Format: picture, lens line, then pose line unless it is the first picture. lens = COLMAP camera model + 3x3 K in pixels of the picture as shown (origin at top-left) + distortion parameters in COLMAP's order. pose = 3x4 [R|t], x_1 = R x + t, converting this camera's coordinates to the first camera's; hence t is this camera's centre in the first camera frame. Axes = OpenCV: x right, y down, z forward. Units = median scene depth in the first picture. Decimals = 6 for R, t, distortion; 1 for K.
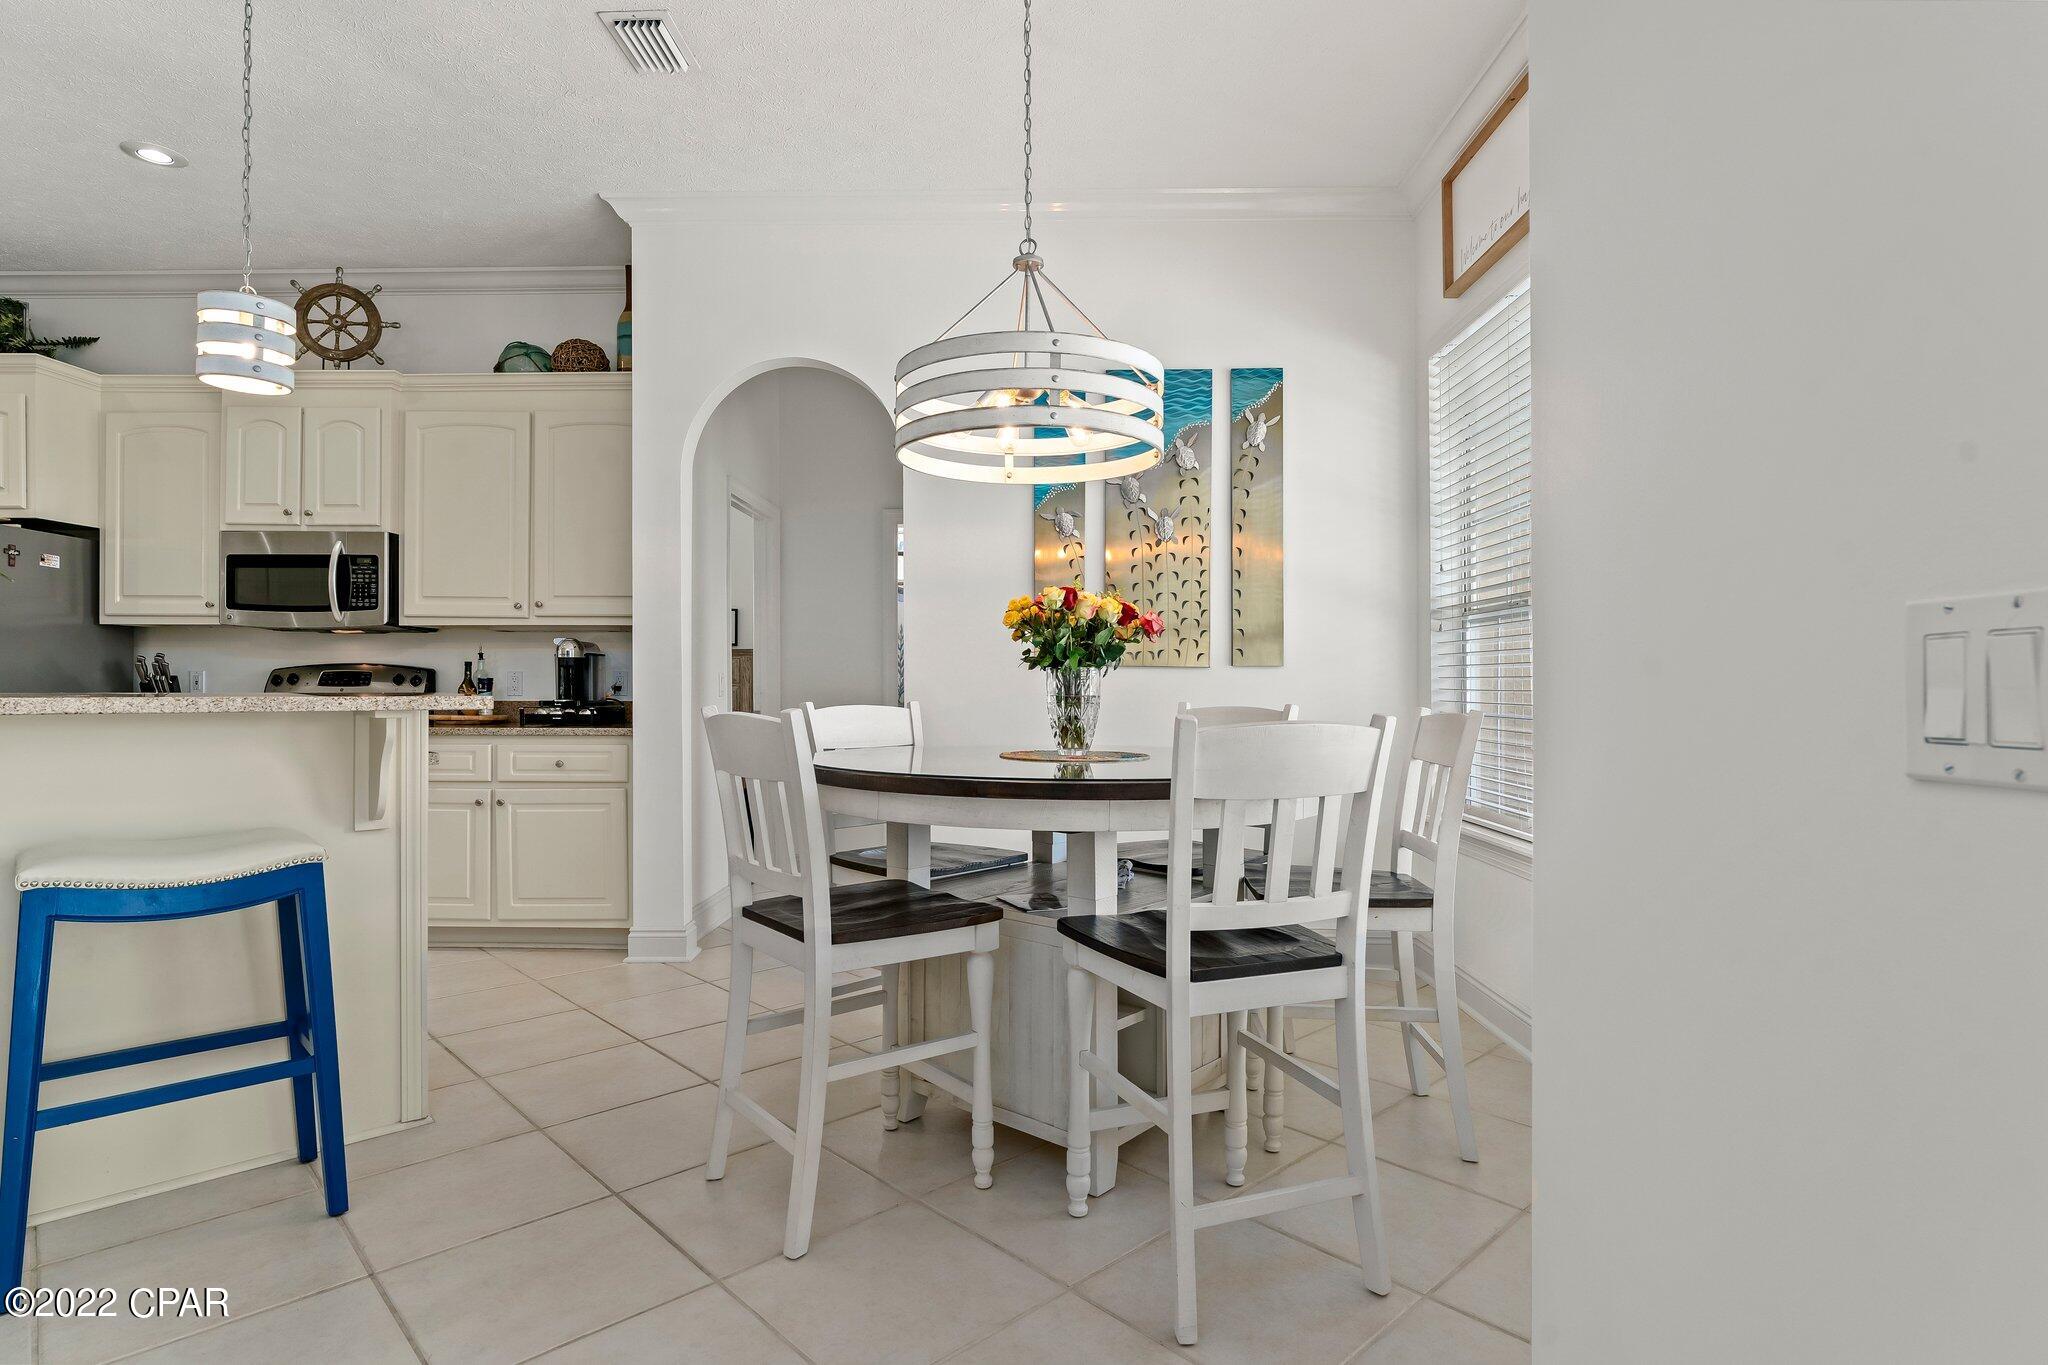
lens RADIAL K [[1080.8, 0, 1017.7], [0, 1080.8, 681.6], [0, 0, 1]] dist [-0.025559, -0.000229]
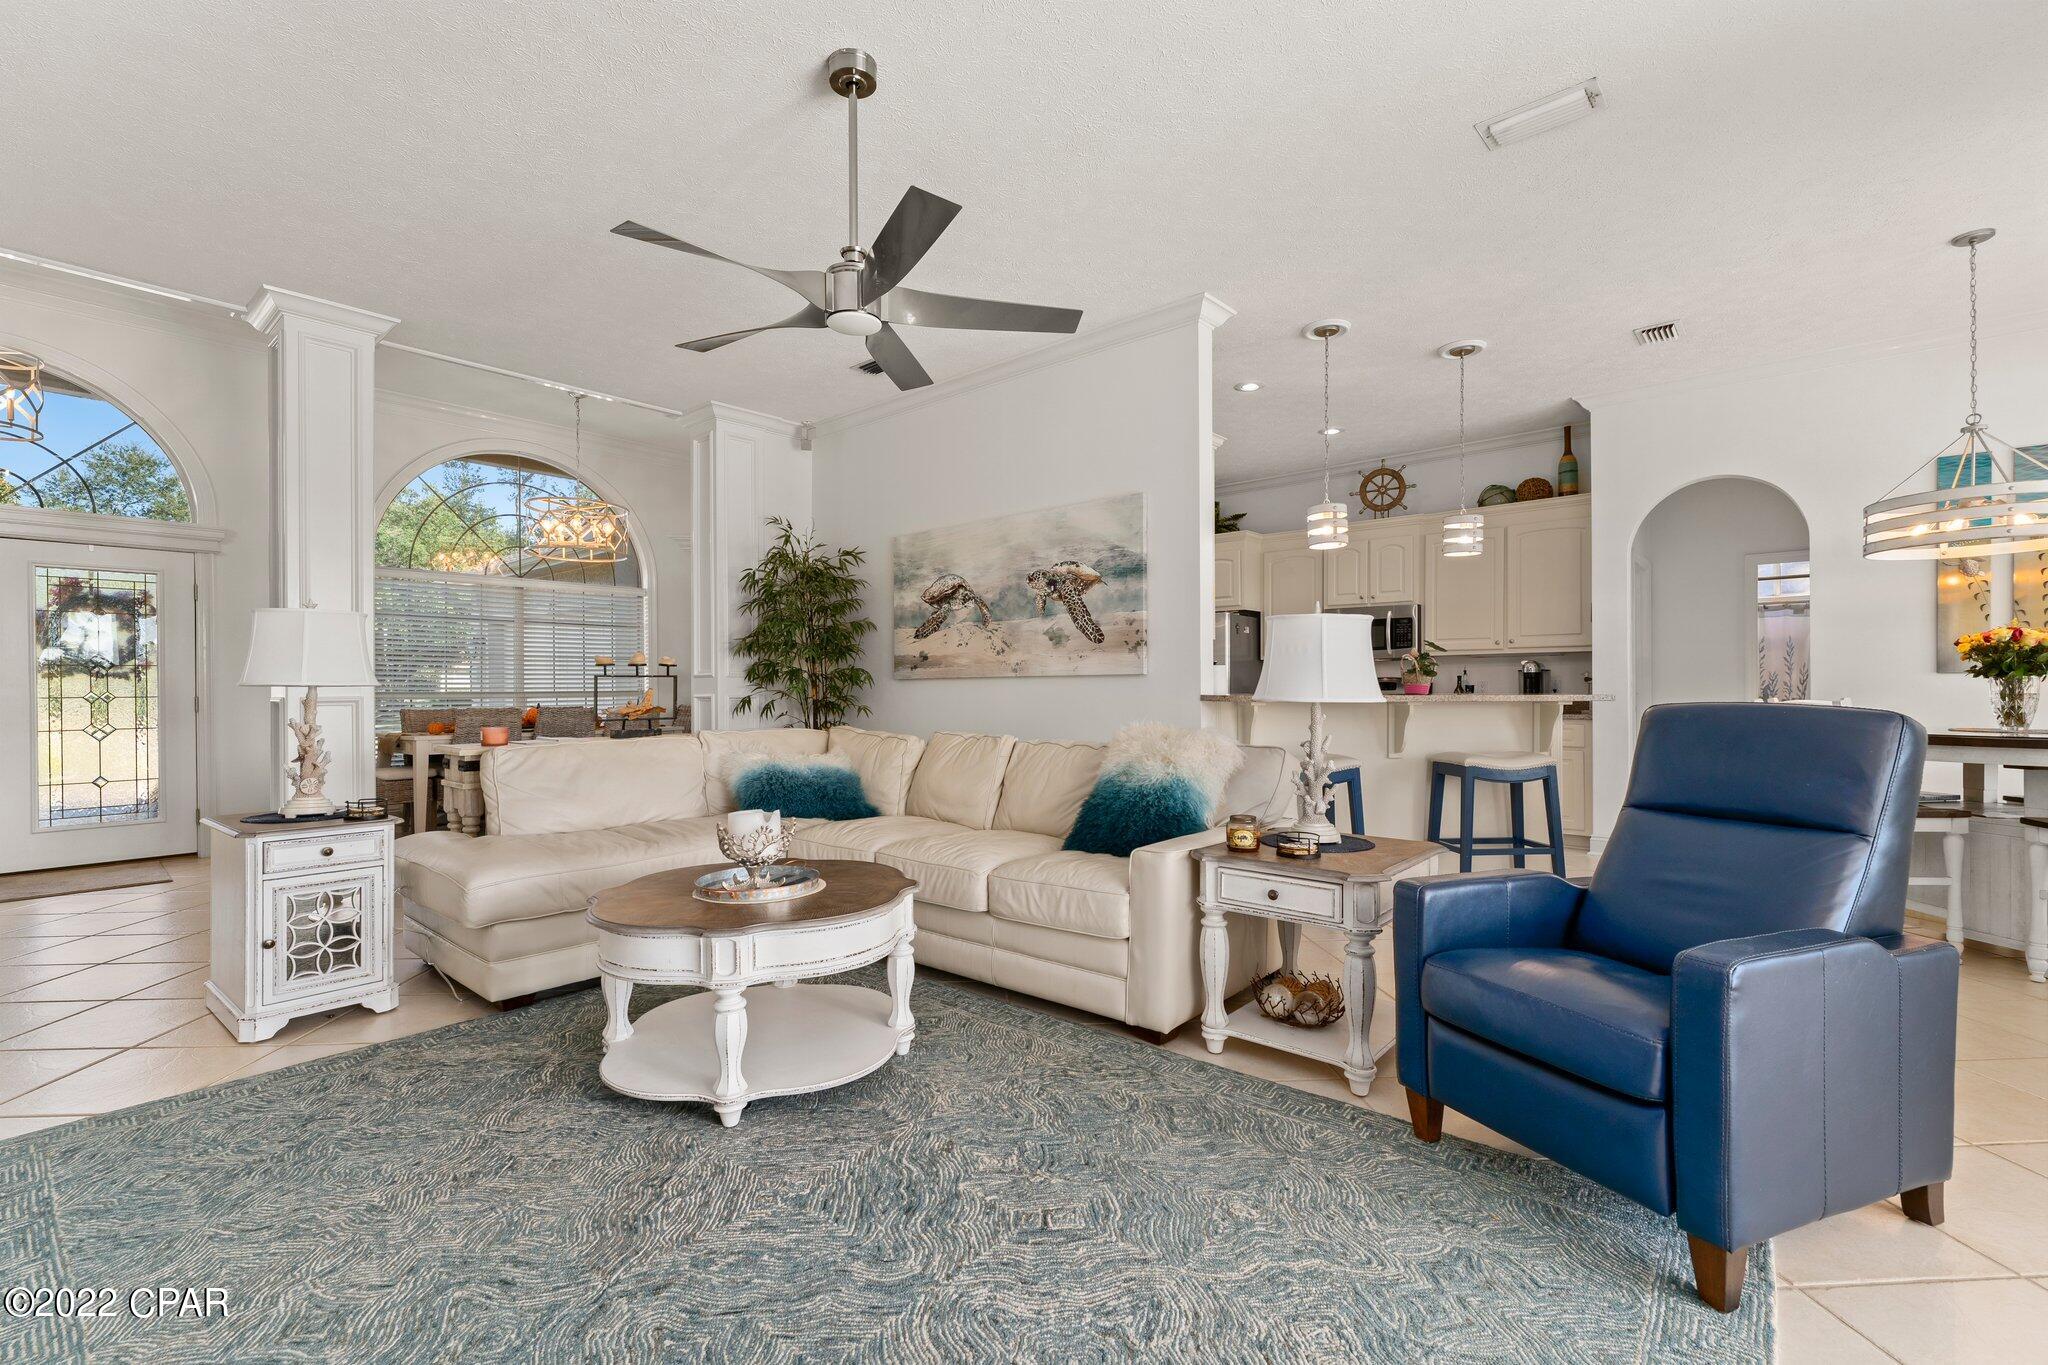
lens RADIAL K [[892.7, 0, 1022.8], [0, 892.7, 696.3], [0, 0, 1]] dist [0.001277, -0.000626]
pose [[0.765308, -0.000853, -0.643663, -0.140406], [0.008125, 0.999932, 0.008337, -0.003674], [0.643613, -0.011610, 0.765263, -0.611456]]
